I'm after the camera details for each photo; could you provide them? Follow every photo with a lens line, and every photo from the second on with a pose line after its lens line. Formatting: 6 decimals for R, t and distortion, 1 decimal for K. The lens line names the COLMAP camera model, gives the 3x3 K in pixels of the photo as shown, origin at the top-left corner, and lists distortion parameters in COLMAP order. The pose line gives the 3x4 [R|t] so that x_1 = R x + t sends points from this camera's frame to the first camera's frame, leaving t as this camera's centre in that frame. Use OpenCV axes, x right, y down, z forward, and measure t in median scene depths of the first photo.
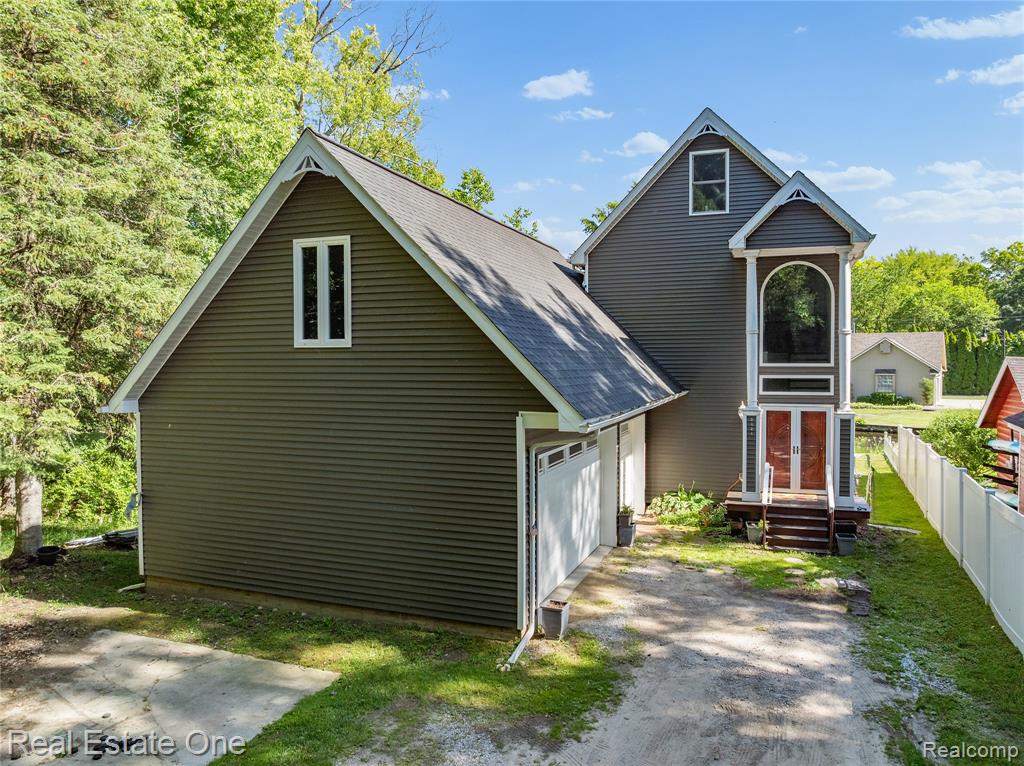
lens RADIAL K [[716.4, 0, 512.0], [0, 716.4, 383.0], [0, 0, 1]] dist [-0.037067, -0.000972]
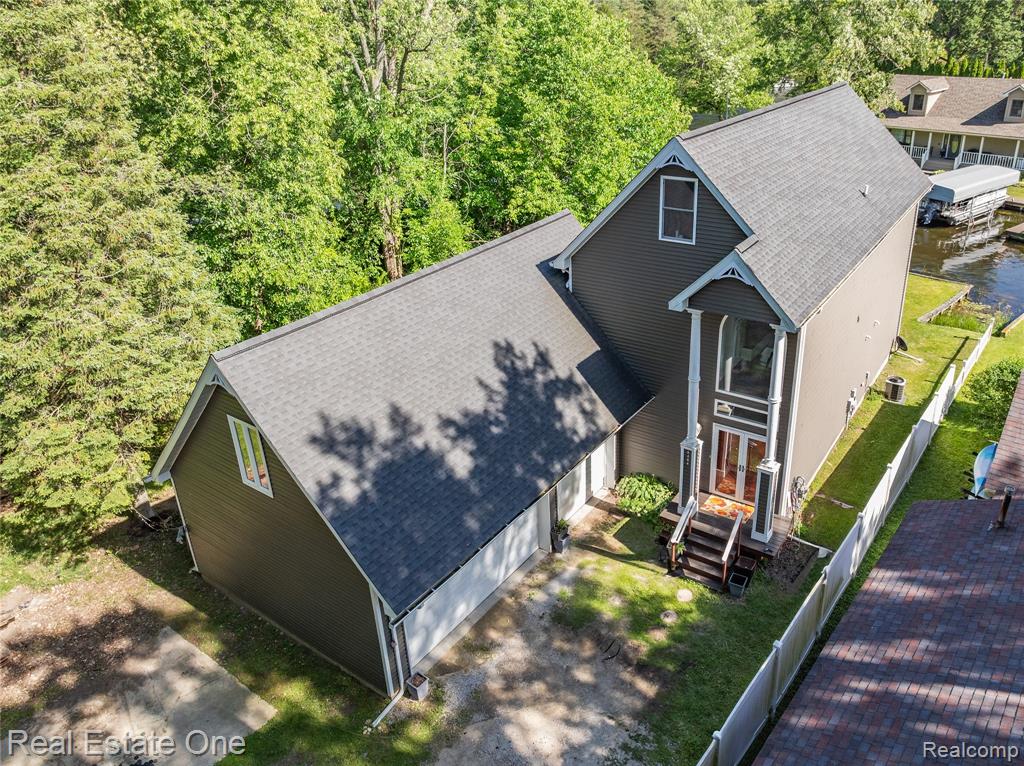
lens RADIAL K [[730.3, 0, 538.6], [0, 730.3, 343.8], [0, 0, 1]] dist [-0.043760, -0.003981]
pose [[0.971319, 0.058891, -0.230372, 0.365290], [0.030441, 0.930075, 0.366105, -0.530036], [0.235823, -0.362618, 0.901607, -0.006180]]
